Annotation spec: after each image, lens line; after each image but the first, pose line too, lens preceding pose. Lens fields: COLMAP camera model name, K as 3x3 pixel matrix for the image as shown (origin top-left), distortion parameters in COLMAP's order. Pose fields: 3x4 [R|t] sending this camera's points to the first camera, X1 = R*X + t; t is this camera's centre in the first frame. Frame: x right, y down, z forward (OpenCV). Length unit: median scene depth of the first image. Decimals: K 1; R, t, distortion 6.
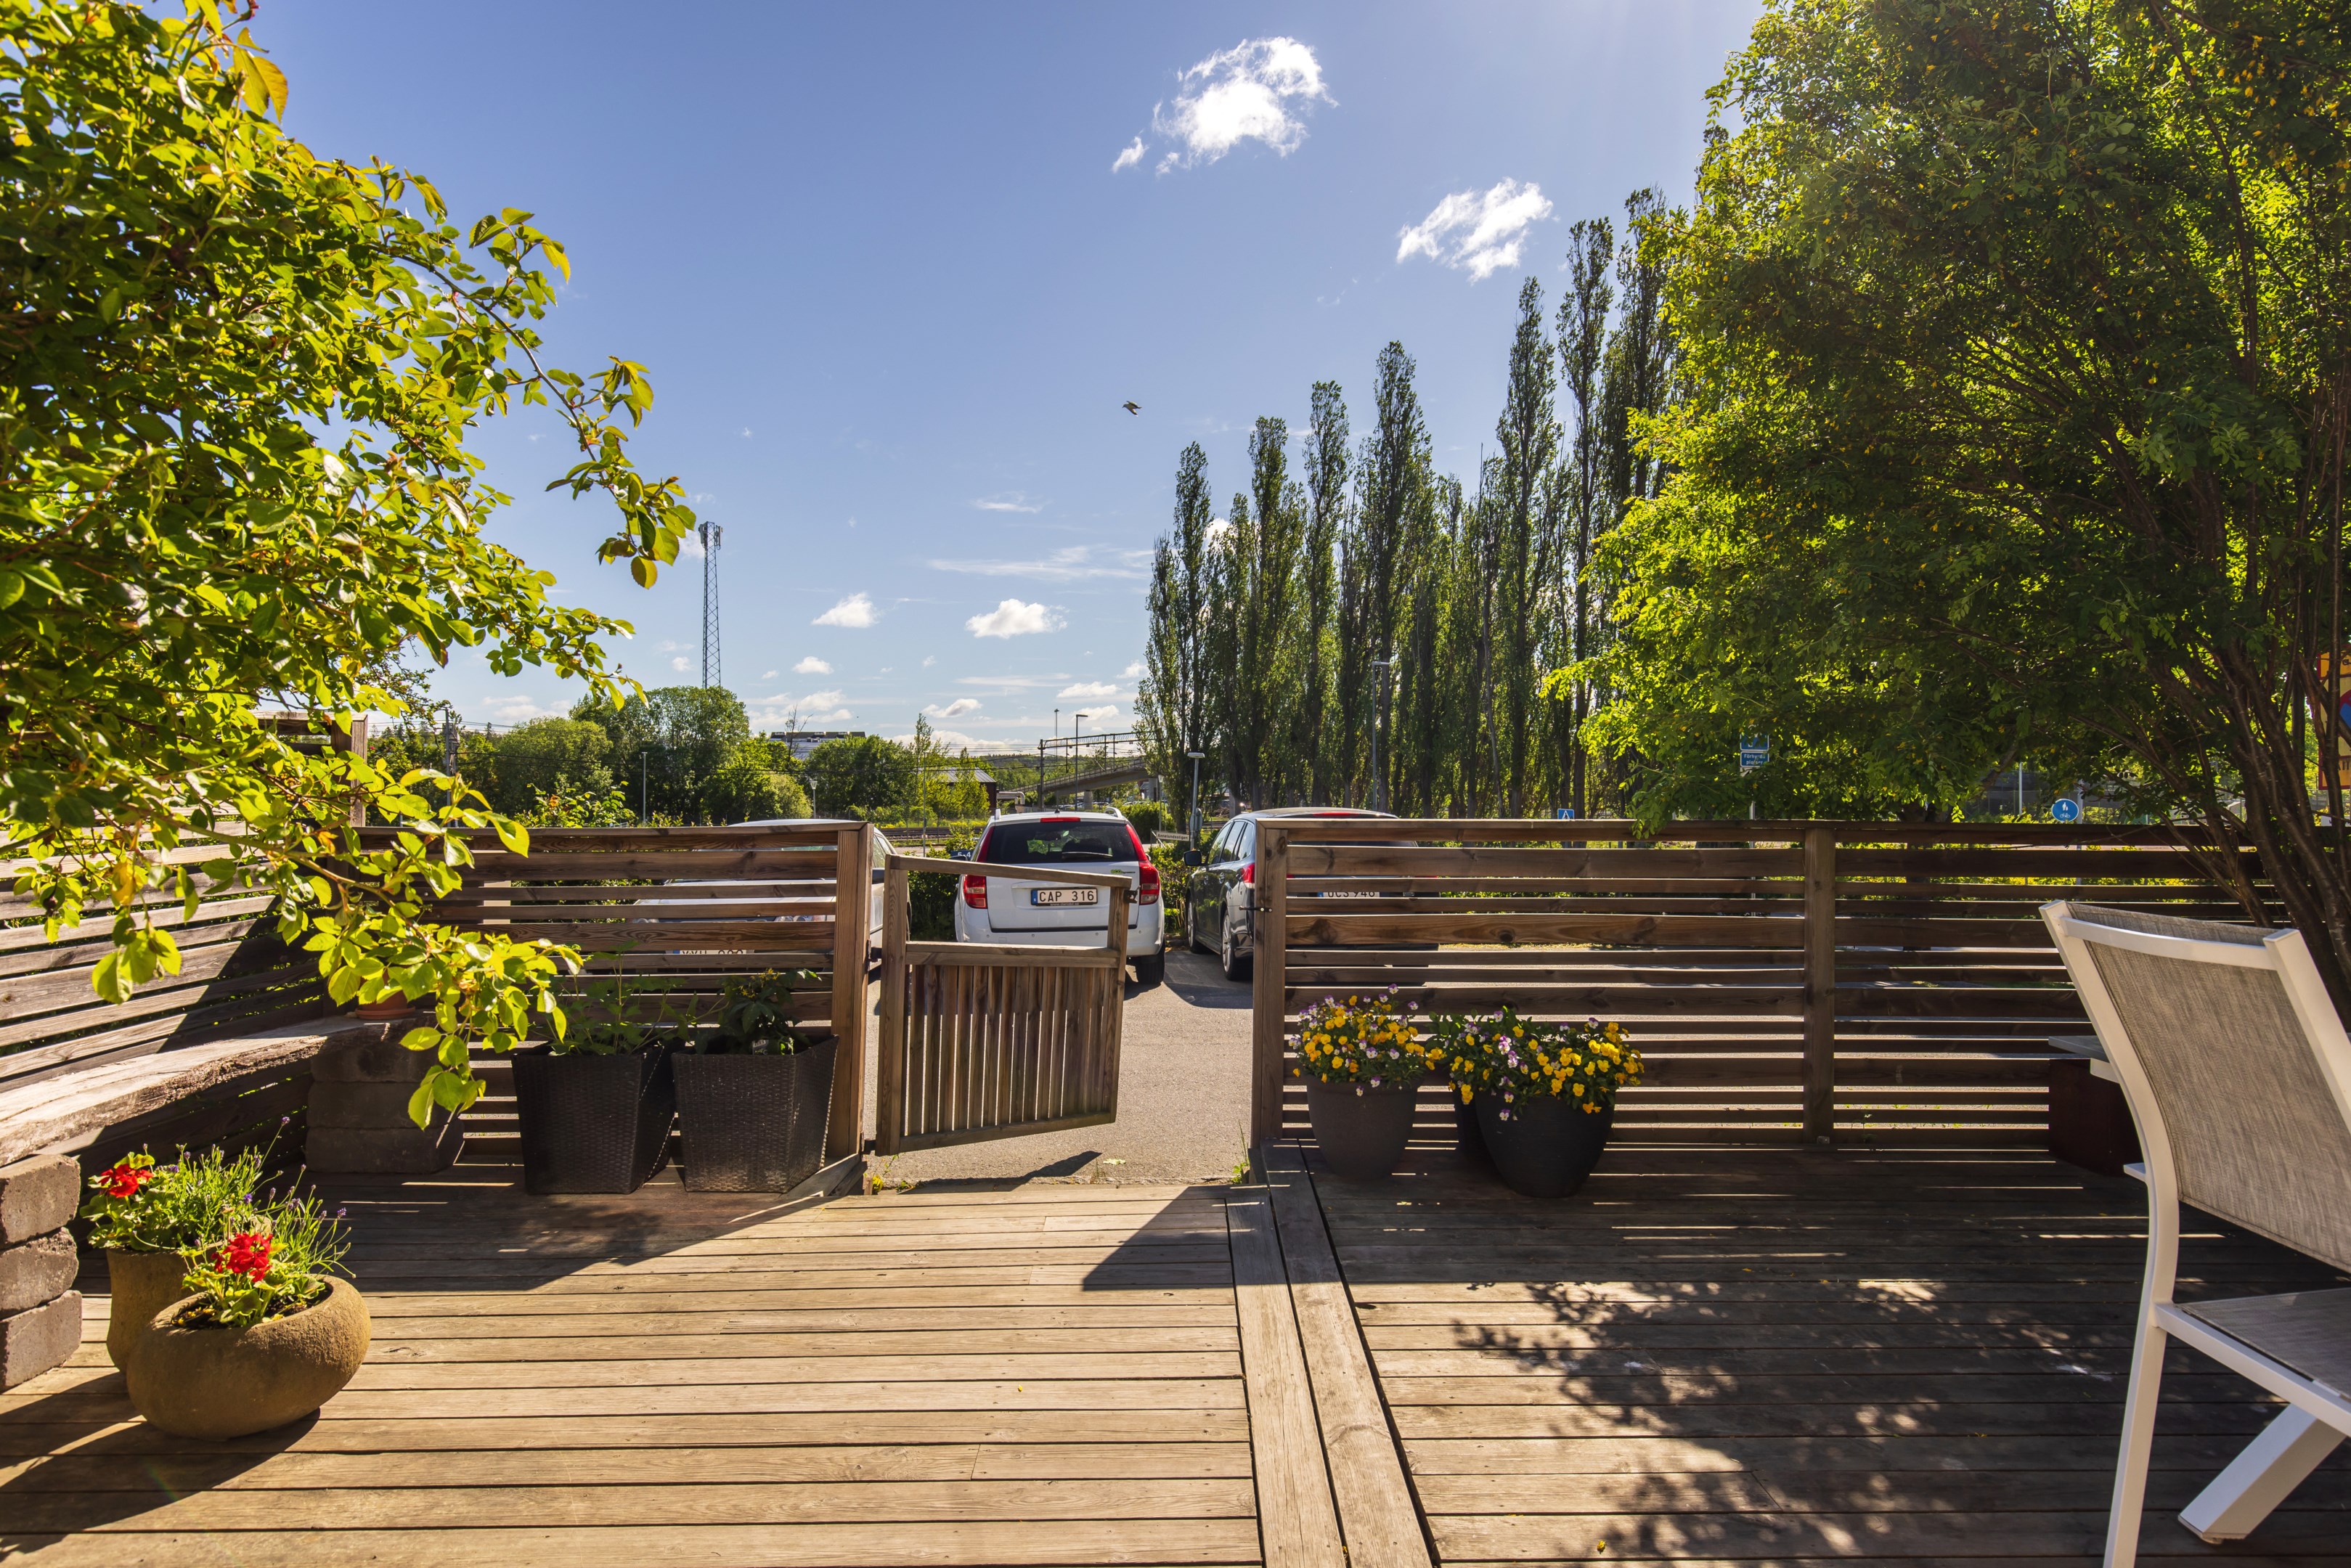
lens RADIAL K [[1364.9, 0, 1179.7], [0, 1364.9, 792.4], [0, 0, 1]] dist [0.007818, -0.000546]
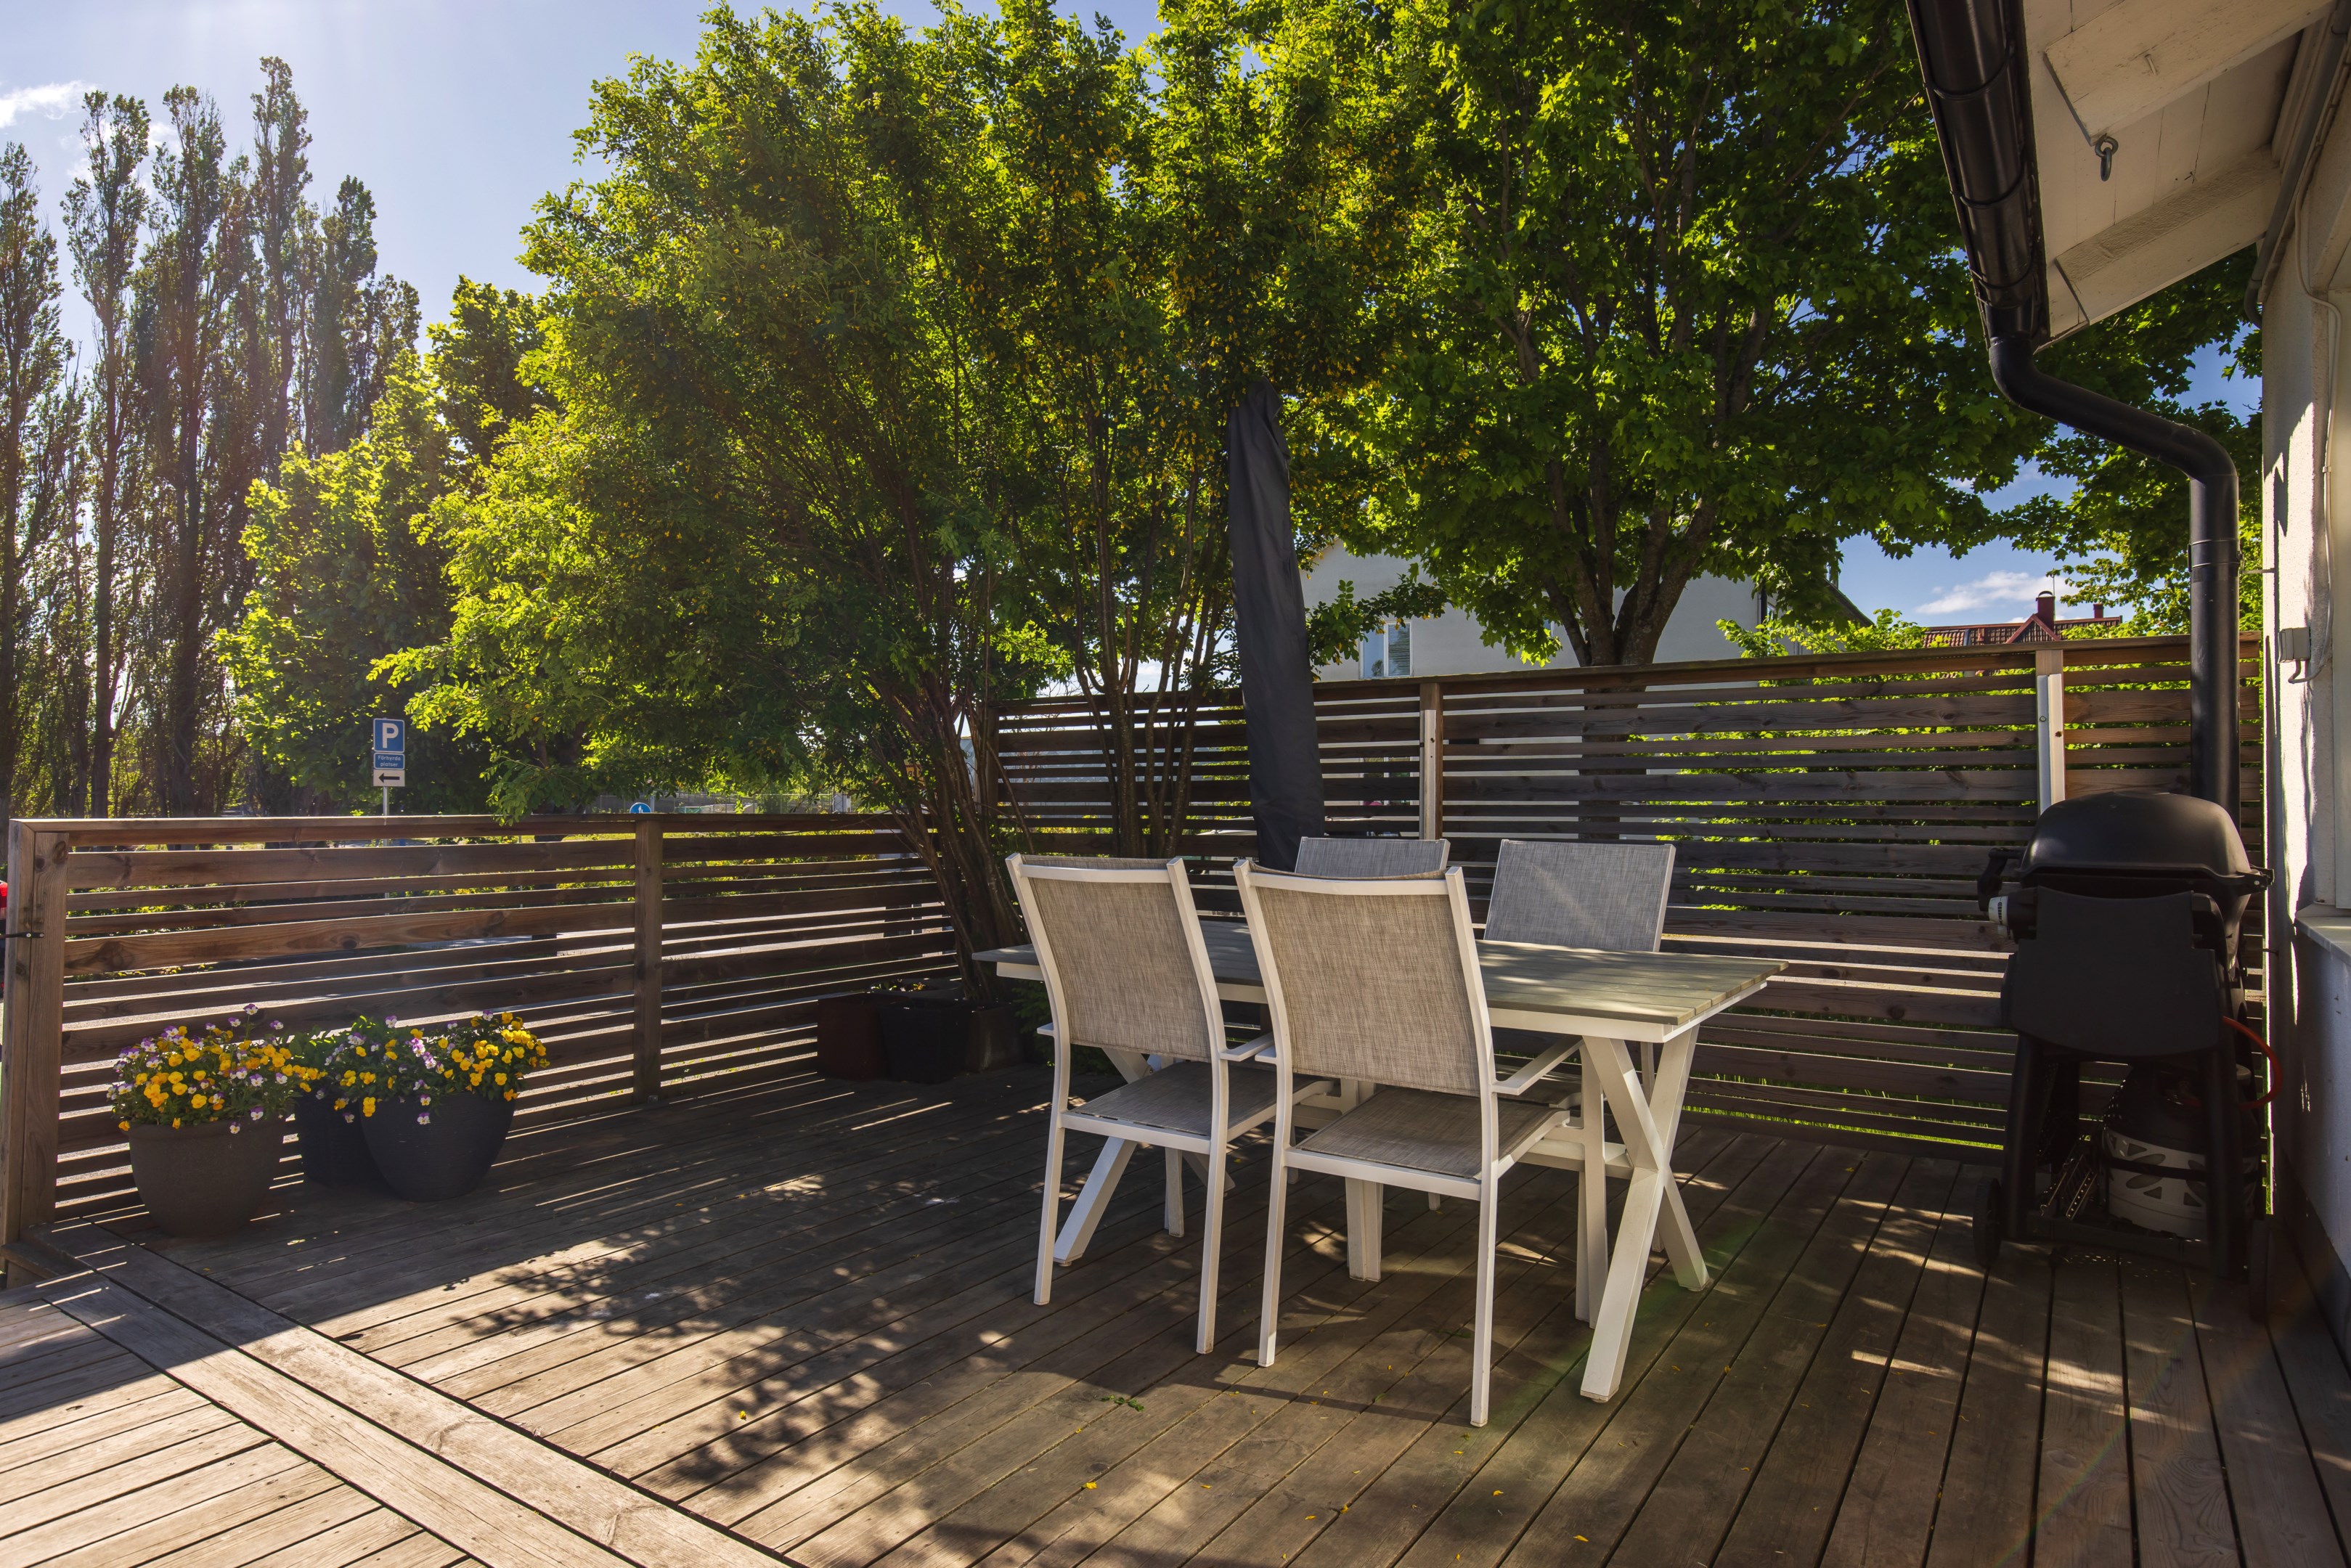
lens RADIAL K [[1364.9, 0, 1179.7], [0, 1364.9, 792.4], [0, 0, 1]] dist [0.007818, -0.000546]
pose [[0.572298, -0.000185, 0.820045, -0.253175], [0.003135, 0.999993, -0.001962, 0.008718], [-0.820039, 0.003694, 0.572295, 0.005311]]
